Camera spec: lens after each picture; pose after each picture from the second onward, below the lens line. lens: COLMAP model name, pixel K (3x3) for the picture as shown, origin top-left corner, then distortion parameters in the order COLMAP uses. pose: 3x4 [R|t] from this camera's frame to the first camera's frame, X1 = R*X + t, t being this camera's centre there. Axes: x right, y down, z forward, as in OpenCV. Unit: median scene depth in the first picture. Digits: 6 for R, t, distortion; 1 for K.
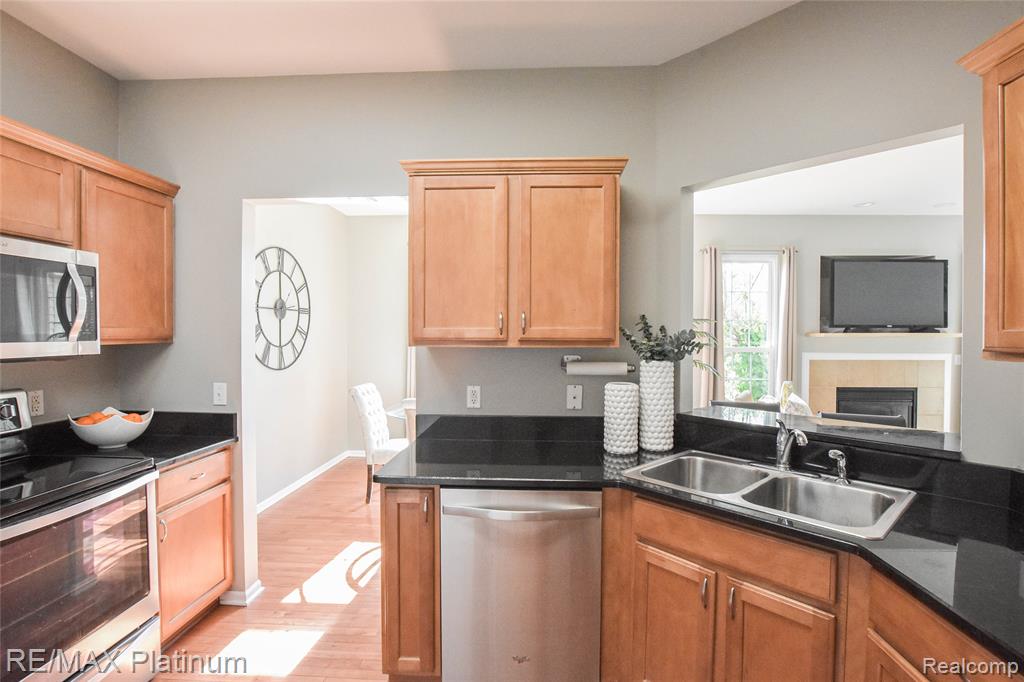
lens RADIAL K [[480.5, 0, 527.2], [0, 480.5, 343.6], [0, 0, 1]] dist [-0.016501, -0.000673]
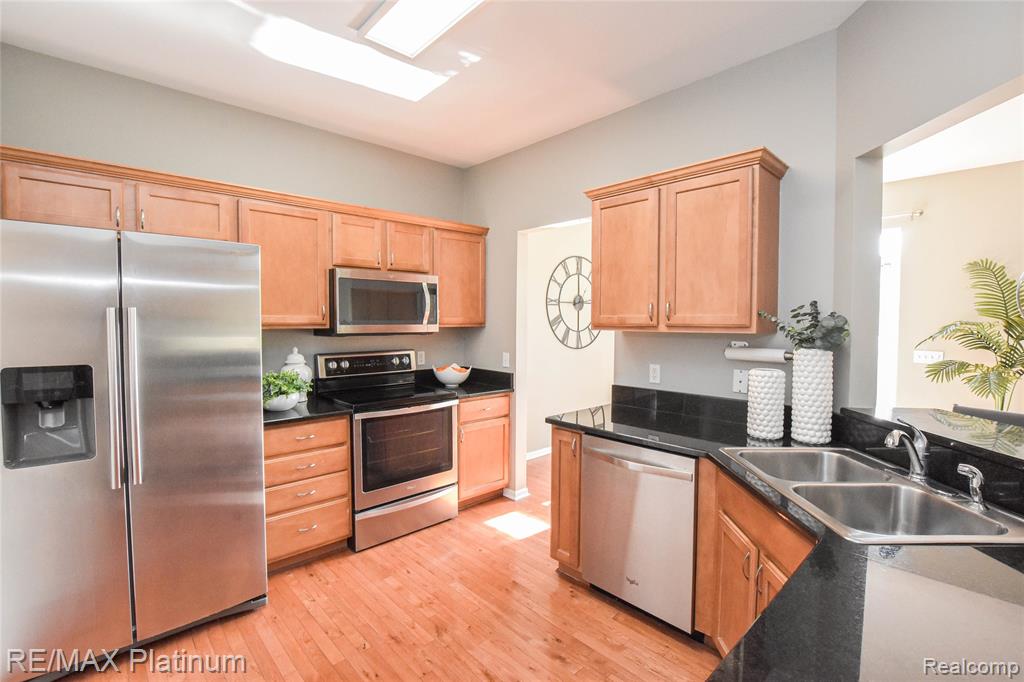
lens RADIAL K [[480.5, 0, 542.5], [0, 480.5, 342.9], [0, 0, 1]] dist [-0.016501, -0.000673]
pose [[0.732900, 0.030522, -0.679651, 0.518605], [-0.017363, 0.999507, 0.026163, 0.008401], [0.680115, -0.007374, 0.733069, -0.059895]]
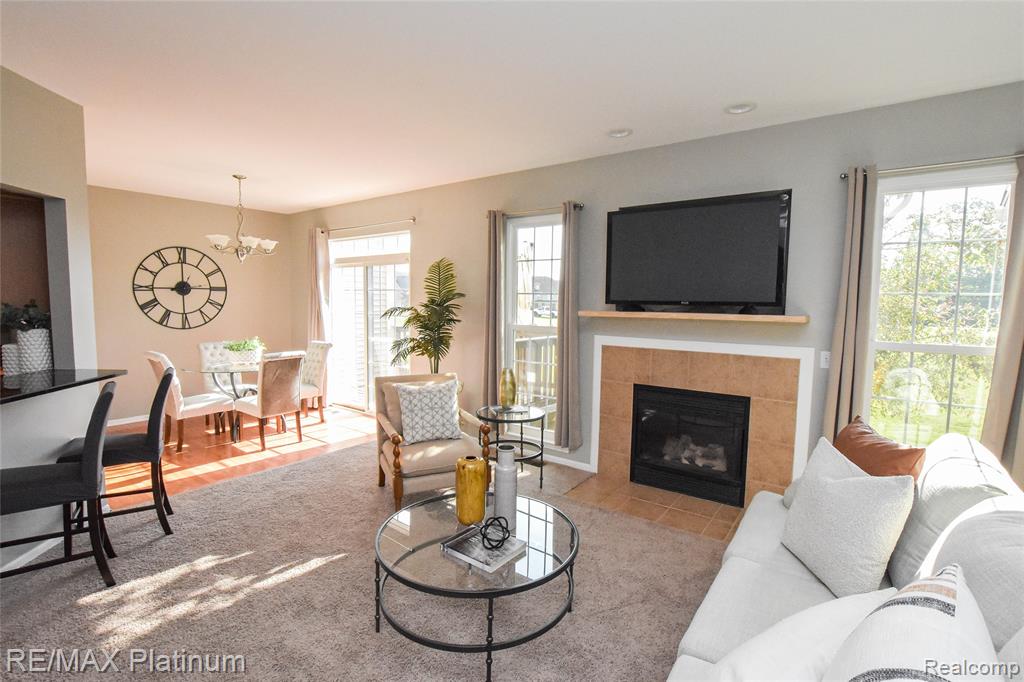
lens RADIAL K [[480.5, 0, 514.3], [0, 480.5, 338.2], [0, 0, 1]] dist [-0.016501, -0.000673]
pose [[0.825479, 0.051460, -0.562082, 1.963056], [-0.020207, 0.997891, 0.061682, -0.049346], [0.564071, -0.039559, 0.824778, 0.583761]]
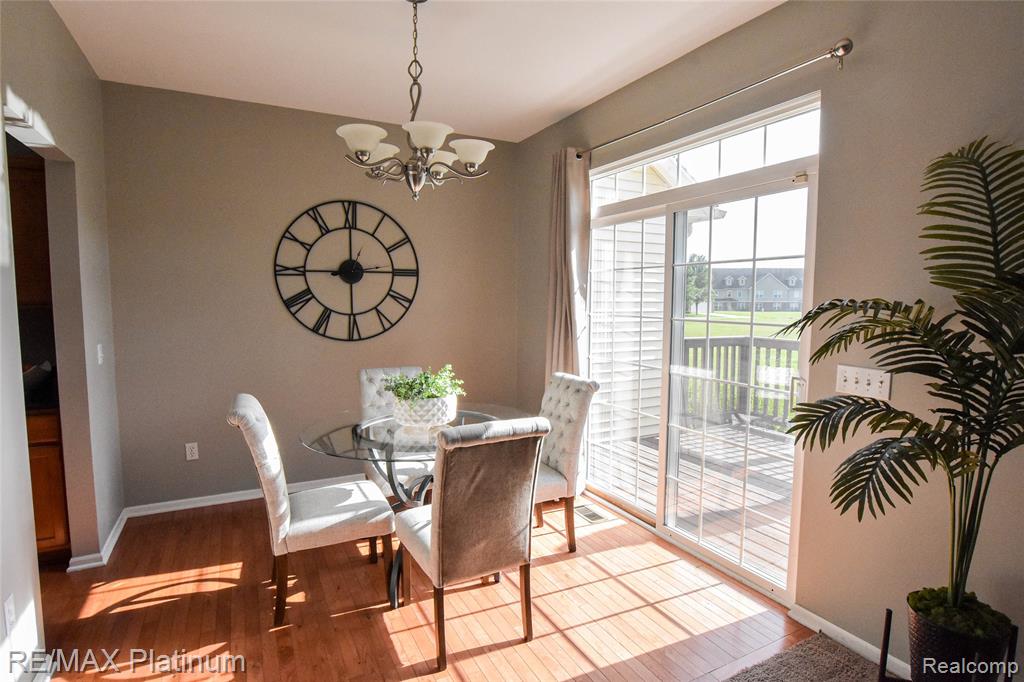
lens RADIAL K [[547.2, 0, 513.4], [0, 547.2, 341.4], [0, 0, 1]] dist [-0.018682, -0.000255]
pose [[0.500090, 0.067877, -0.863309, 0.838850], [-0.020859, 0.997578, 0.066351, -0.028974], [0.865722, -0.015174, 0.500295, 1.256628]]
